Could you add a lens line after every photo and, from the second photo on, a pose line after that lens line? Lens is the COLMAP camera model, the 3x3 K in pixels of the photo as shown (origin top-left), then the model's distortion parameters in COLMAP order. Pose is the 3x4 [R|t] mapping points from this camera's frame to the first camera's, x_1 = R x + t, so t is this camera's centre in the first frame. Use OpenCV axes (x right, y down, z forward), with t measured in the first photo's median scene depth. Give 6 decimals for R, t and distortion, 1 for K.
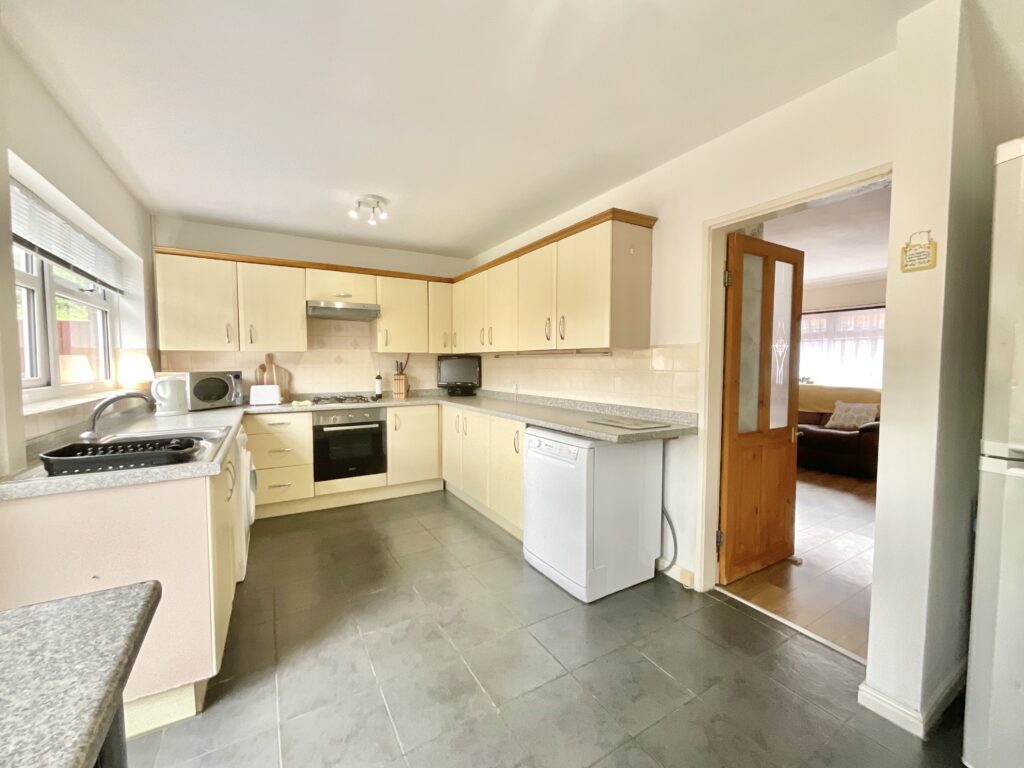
lens RADIAL K [[417.0, 0, 511.5], [0, 417.0, 382.3], [0, 0, 1]] dist [0.000412, -0.000356]
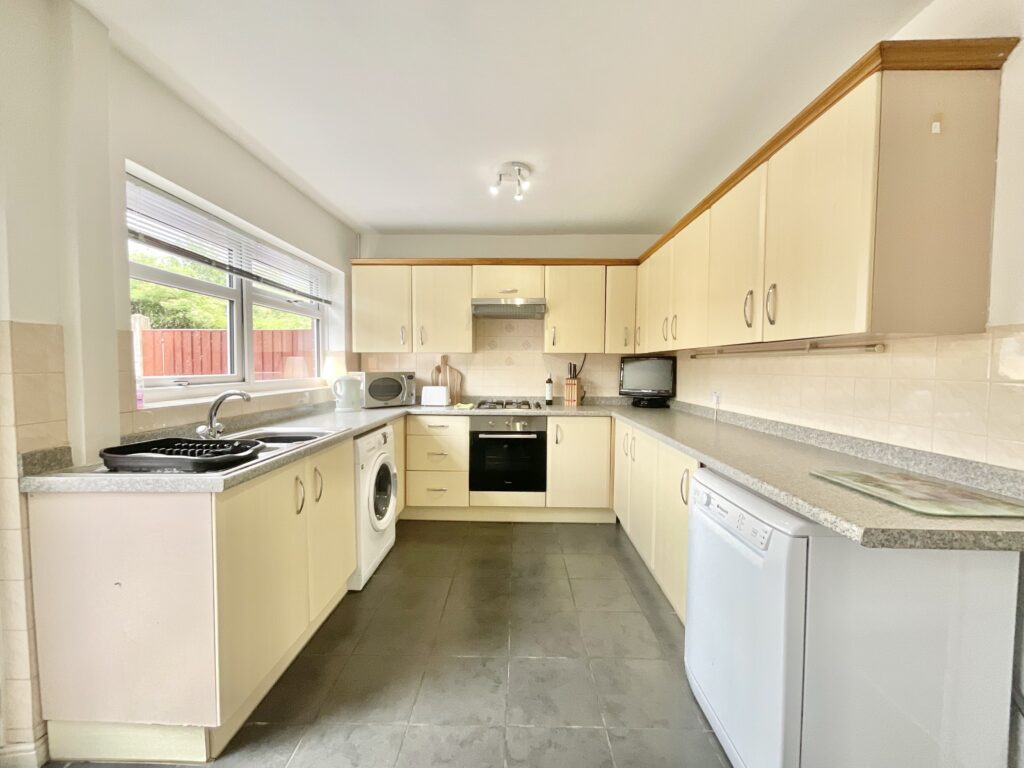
lens RADIAL K [[417.0, 0, 511.5], [0, 417.0, 382.3], [0, 0, 1]] dist [0.000412, -0.000356]
pose [[0.850052, 0.025481, -0.526082, 0.095081], [-0.030783, 0.999525, -0.001328, -0.007153], [0.525799, 0.017323, 0.850433, 0.245468]]
